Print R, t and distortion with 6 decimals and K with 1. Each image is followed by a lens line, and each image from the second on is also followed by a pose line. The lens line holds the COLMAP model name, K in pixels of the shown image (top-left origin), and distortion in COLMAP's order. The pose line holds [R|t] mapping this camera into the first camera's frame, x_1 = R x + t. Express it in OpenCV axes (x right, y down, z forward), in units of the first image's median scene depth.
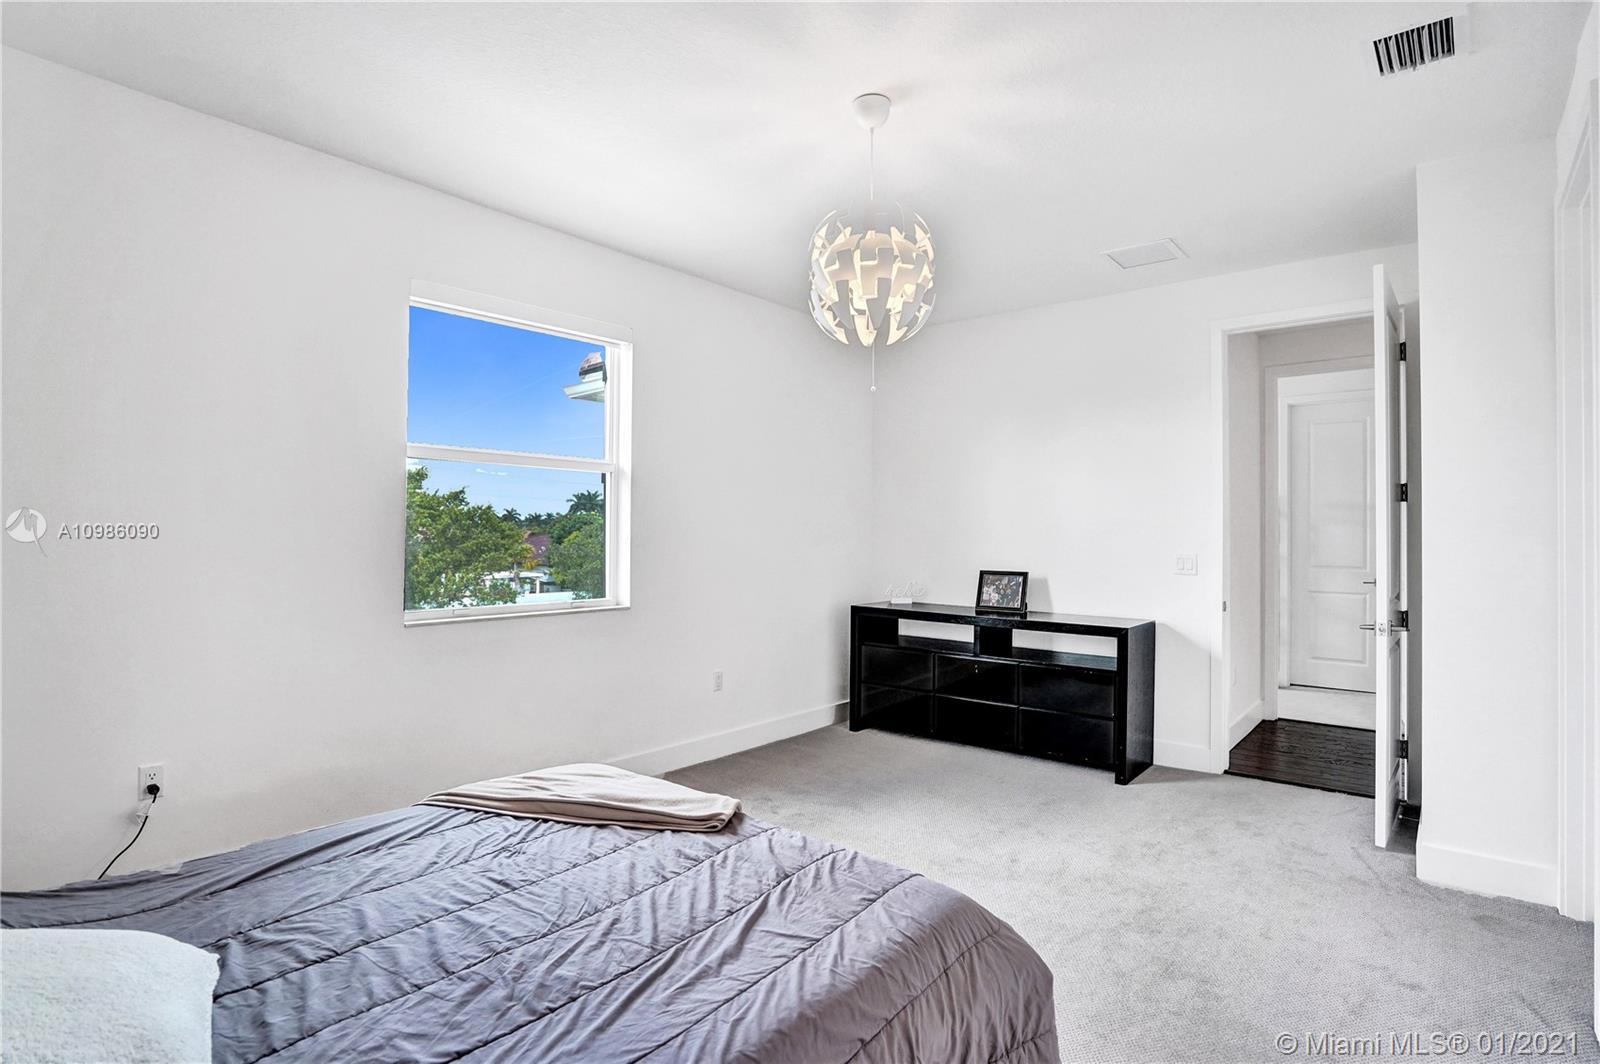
lens RADIAL K [[772.5, 0, 797.5], [0, 772.5, 531.1], [0, 0, 1]] dist [-0.030424, 0.002552]
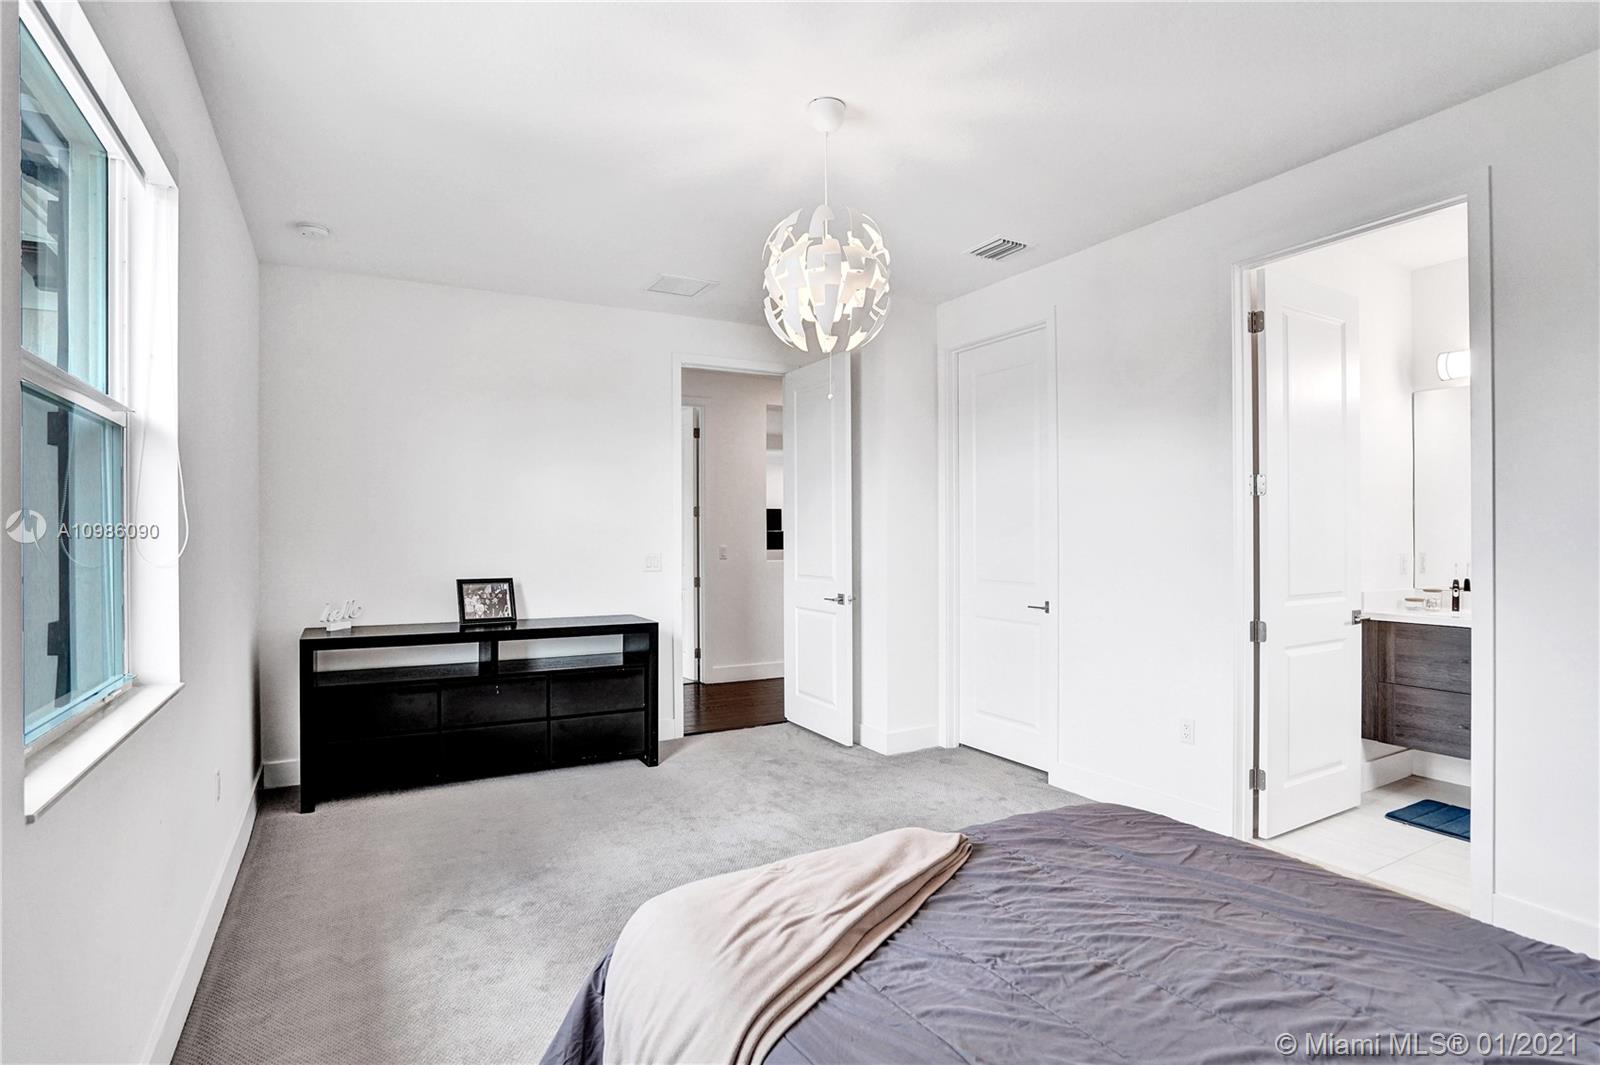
lens RADIAL K [[772.5, 0, 796.8], [0, 772.5, 533.4], [0, 0, 1]] dist [-0.030424, 0.002552]
pose [[0.387631, -0.006599, 0.921791, -0.428172], [-0.004758, 0.999947, 0.009160, -0.011203], [-0.921802, -0.007936, 0.387579, 0.322326]]
